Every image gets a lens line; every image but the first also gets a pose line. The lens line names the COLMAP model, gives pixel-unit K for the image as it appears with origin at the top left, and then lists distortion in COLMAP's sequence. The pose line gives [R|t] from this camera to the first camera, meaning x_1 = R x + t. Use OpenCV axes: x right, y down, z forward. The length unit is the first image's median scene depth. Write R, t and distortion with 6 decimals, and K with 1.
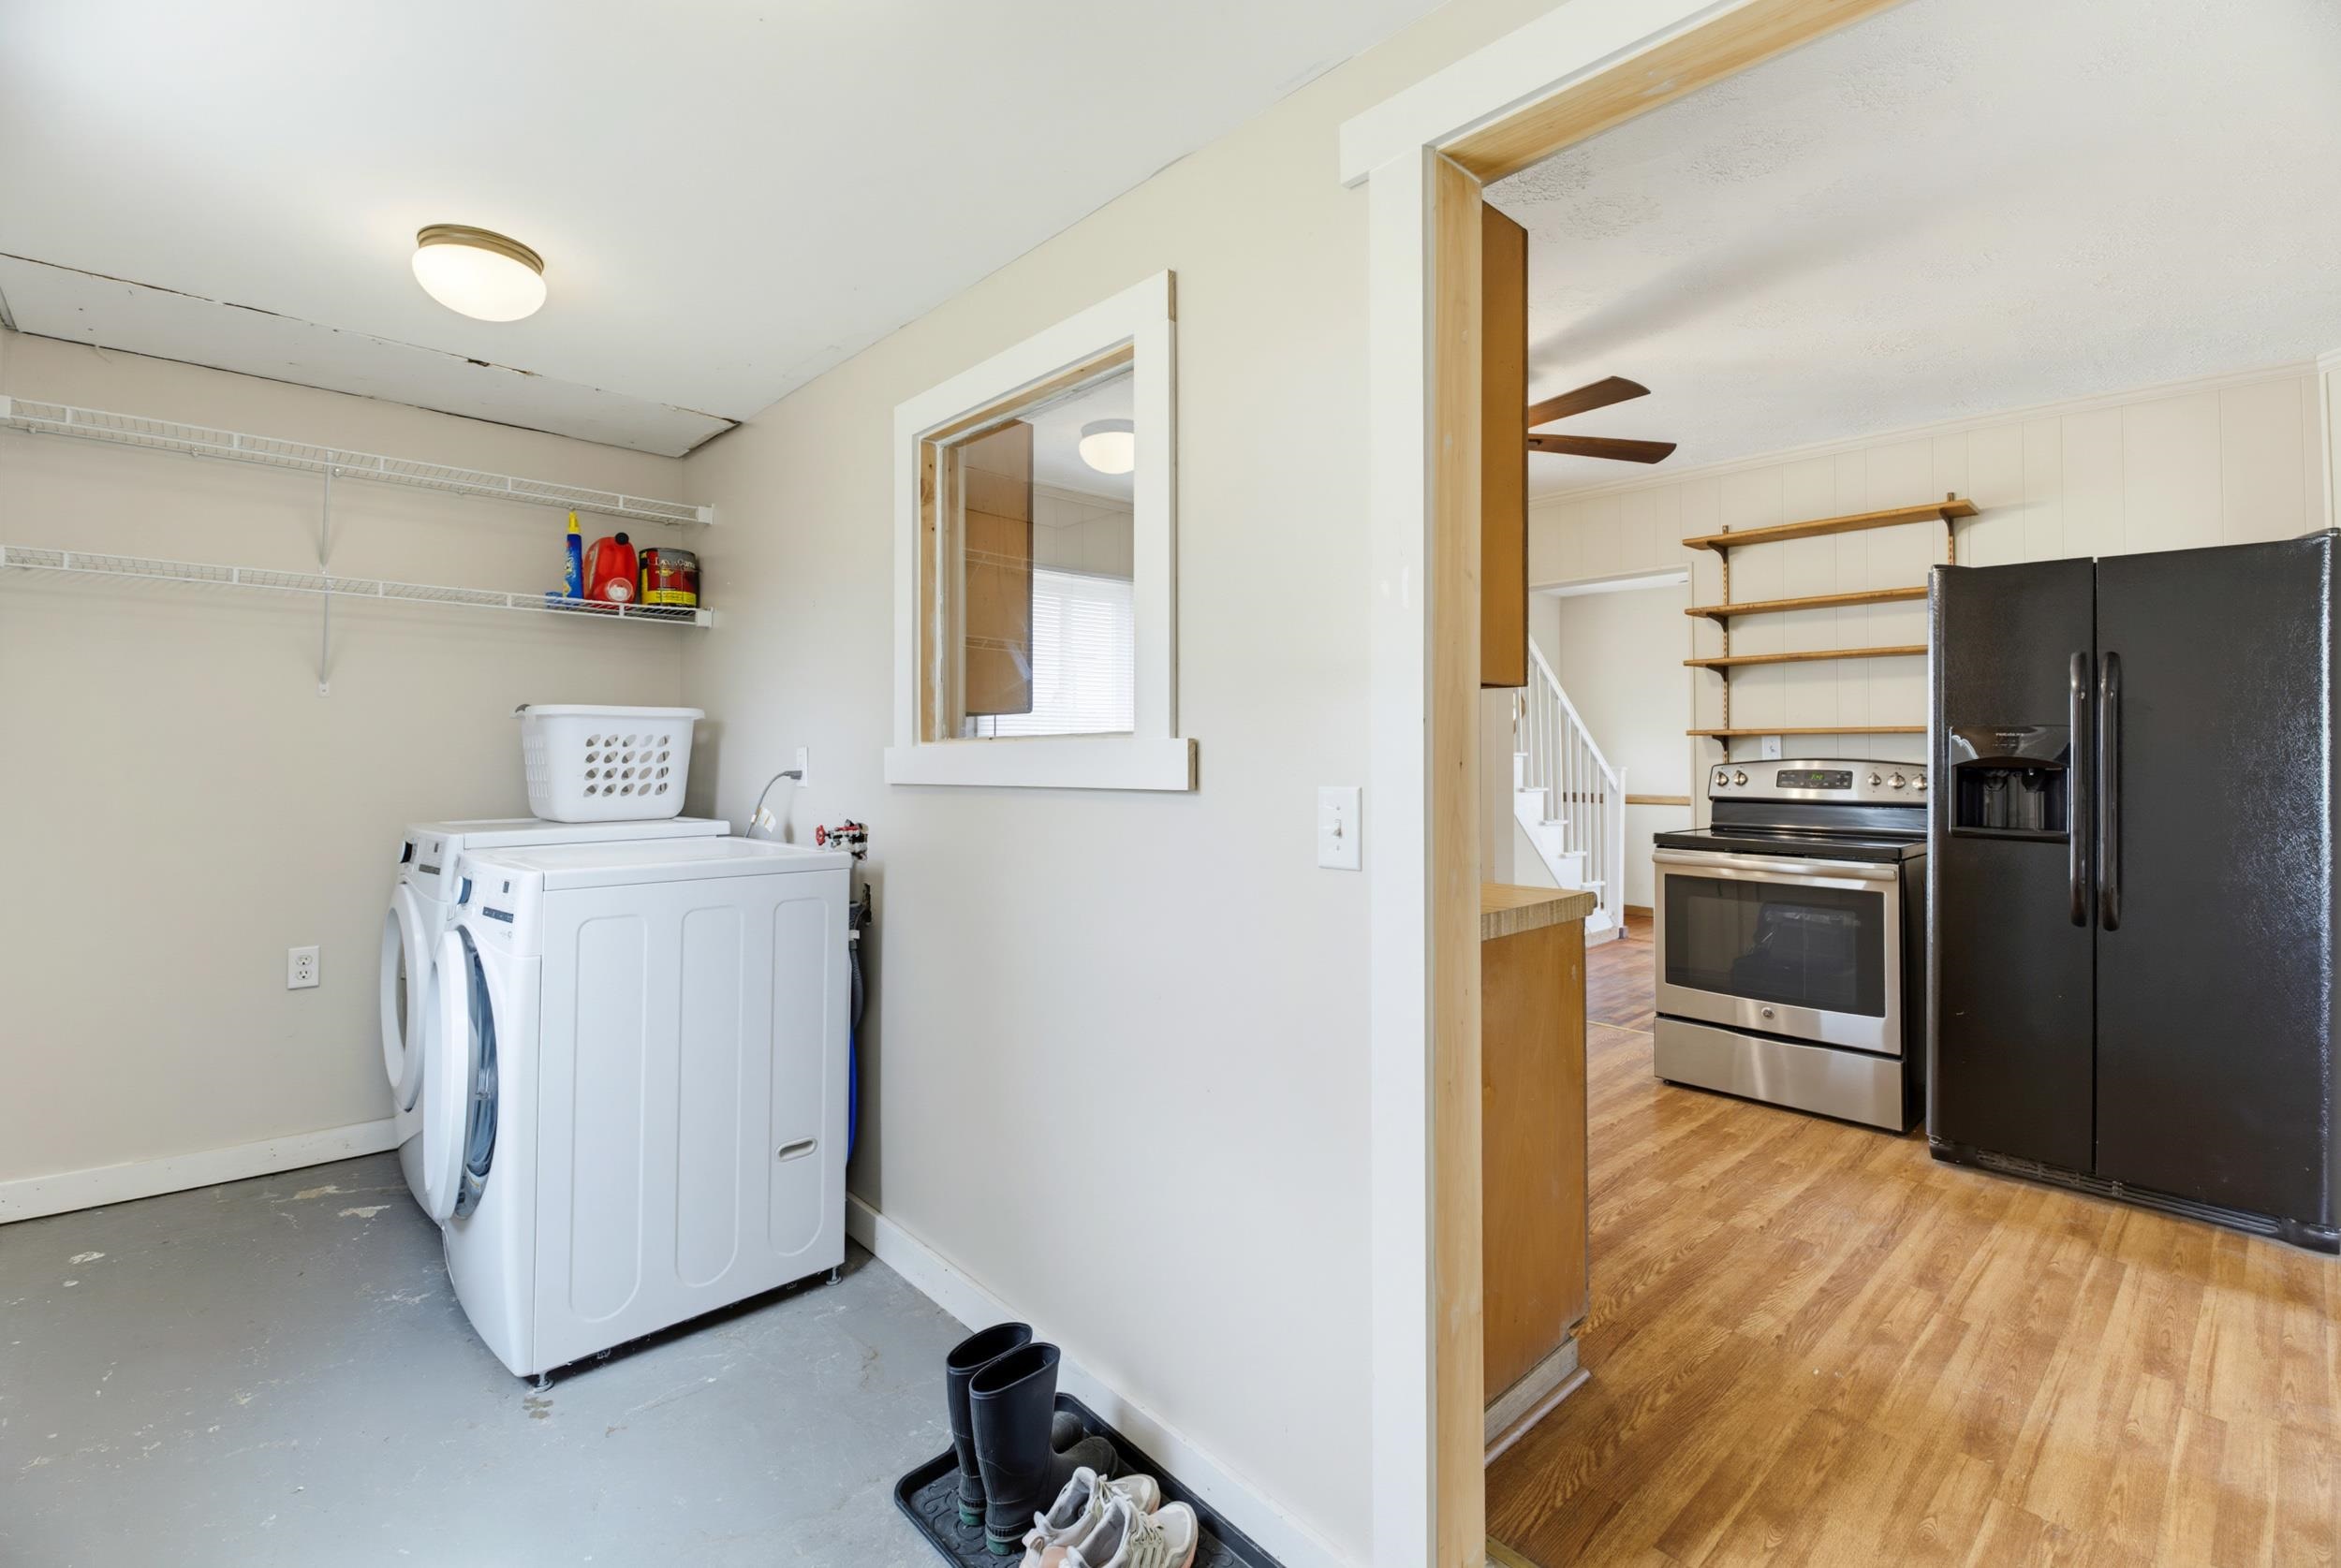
lens RADIAL K [[1030.1, 0, 1147.0], [0, 1030.1, 730.0], [0, 0, 1]] dist [0.001821, -0.004465]
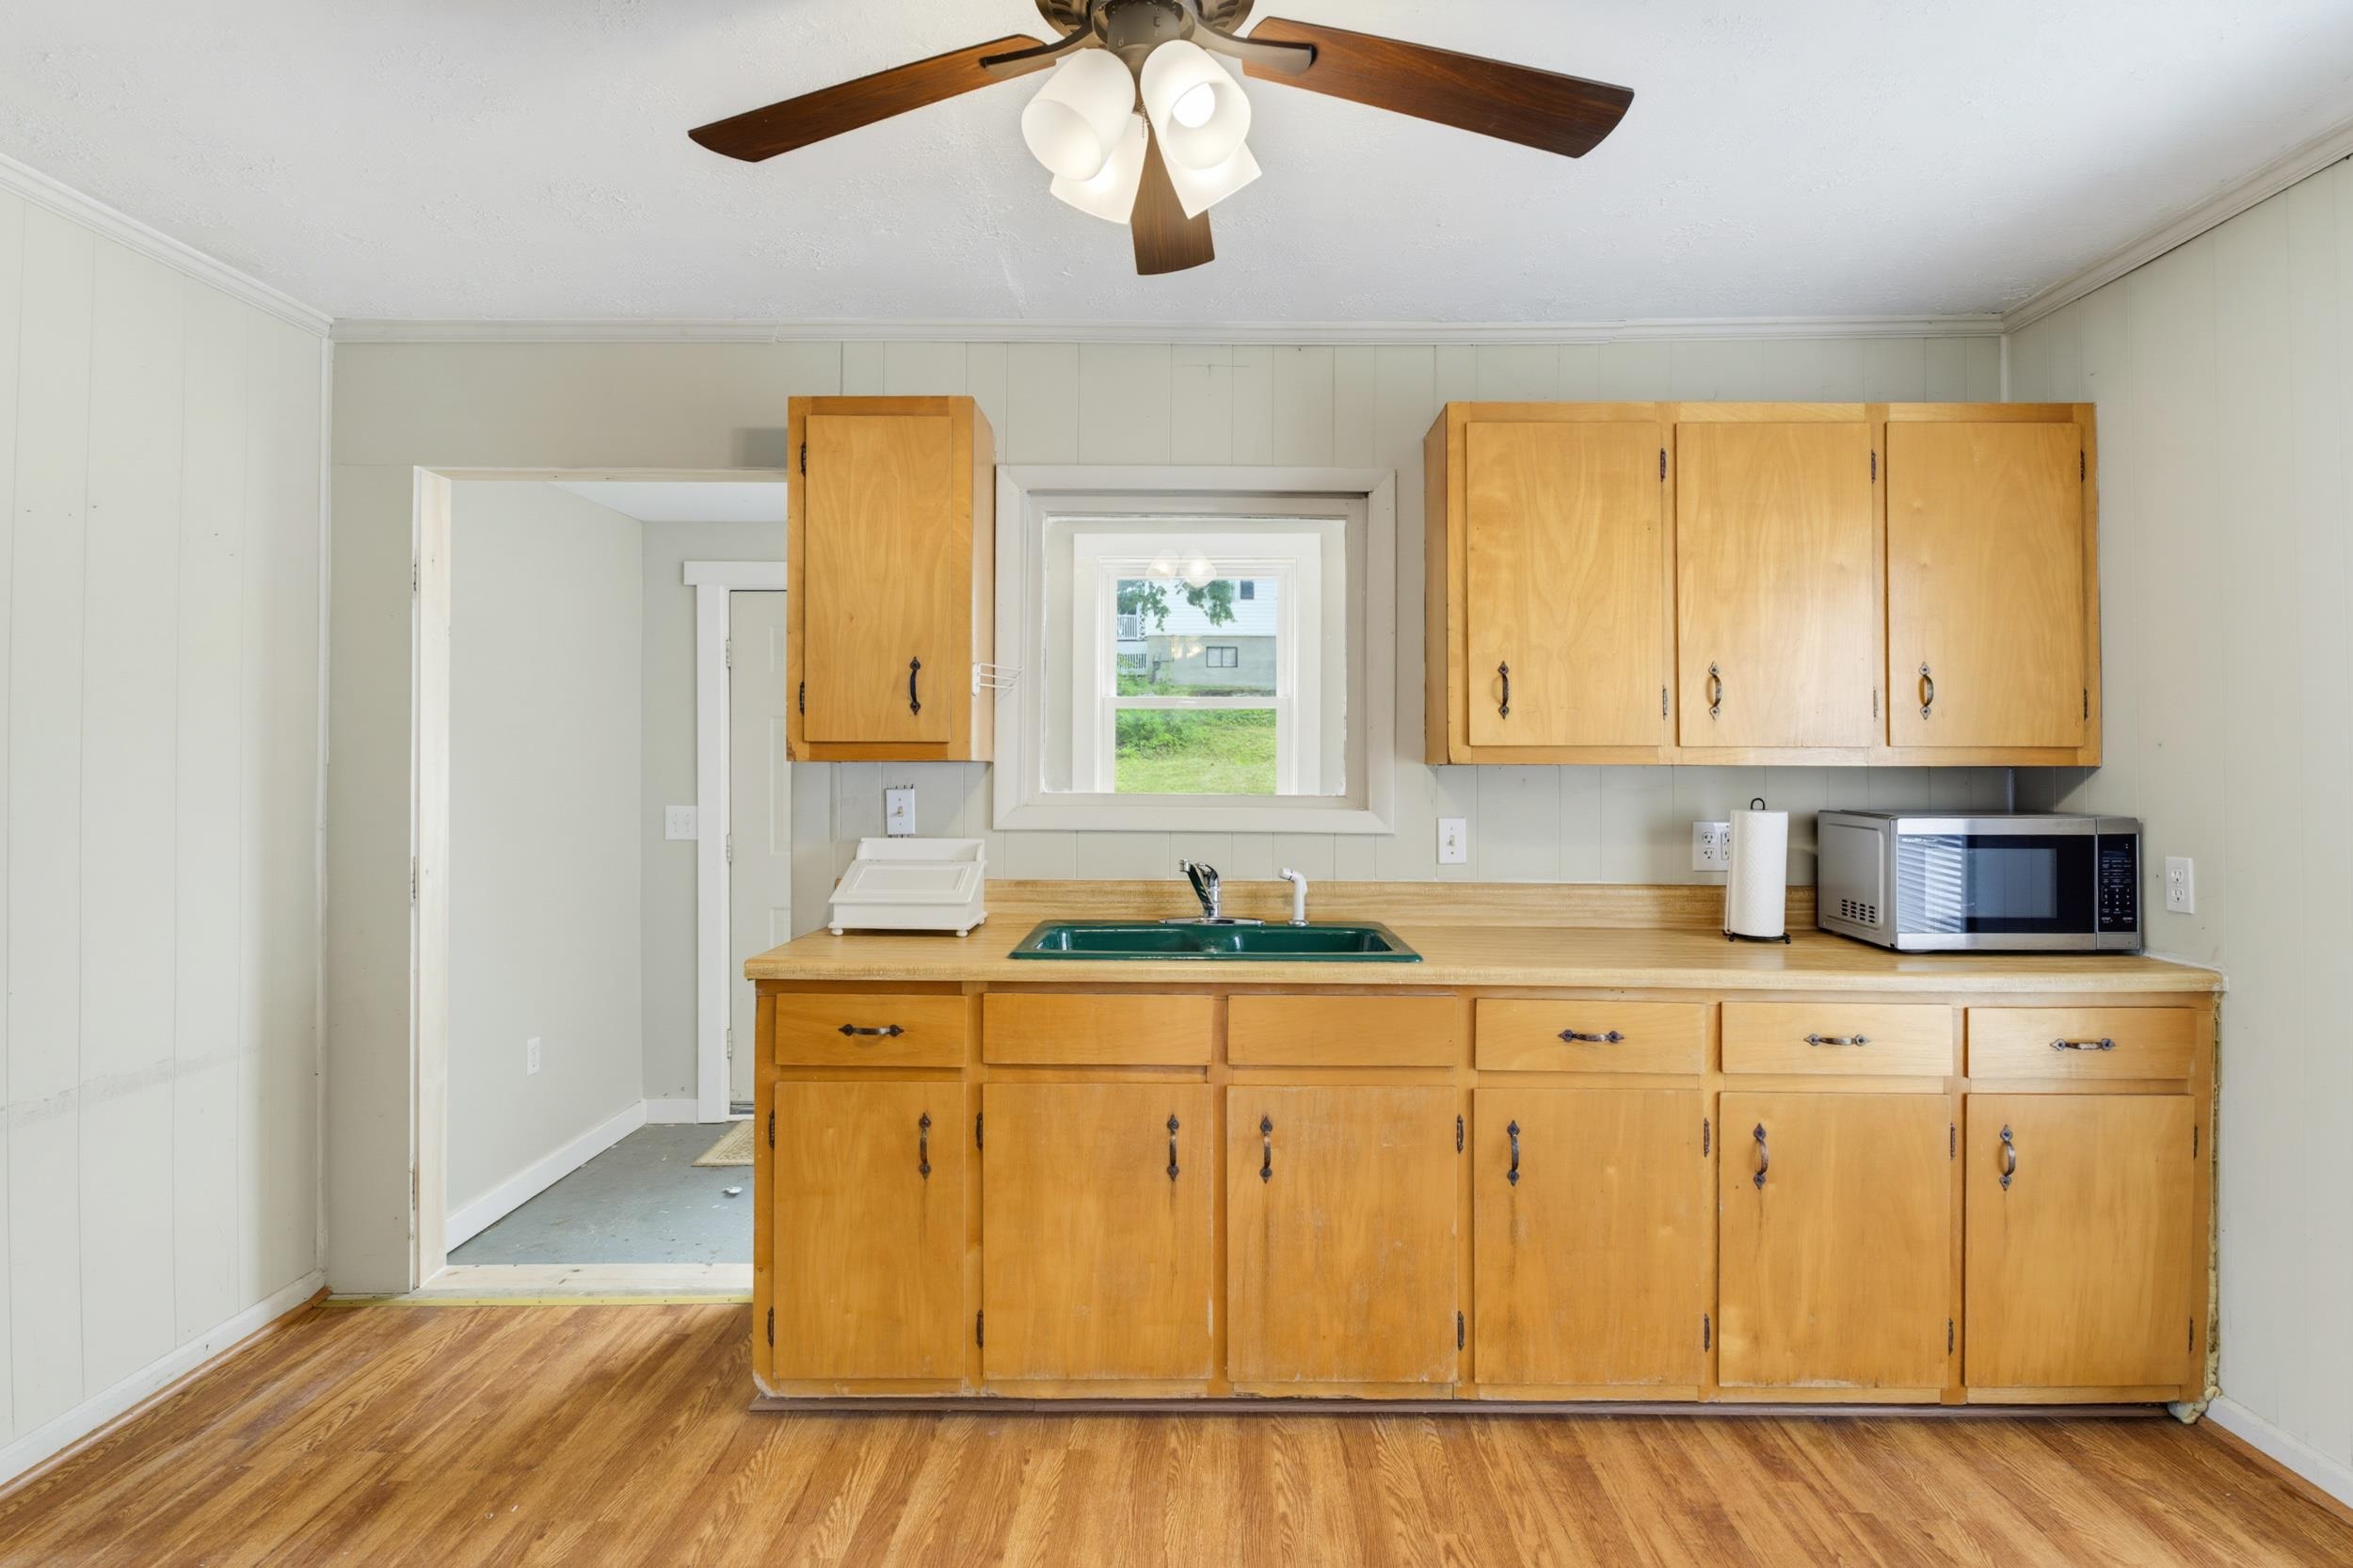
lens RADIAL K [[1249.6, 0, 1192.9], [0, 1249.6, 742.9], [0, 0, 1]] dist [-0.003492, -0.007580]
pose [[-0.675580, -0.015858, -0.737116, 1.228707], [0.012131, 0.999394, -0.032620, 0.002728], [0.737187, -0.030979, -0.674979, 2.535470]]
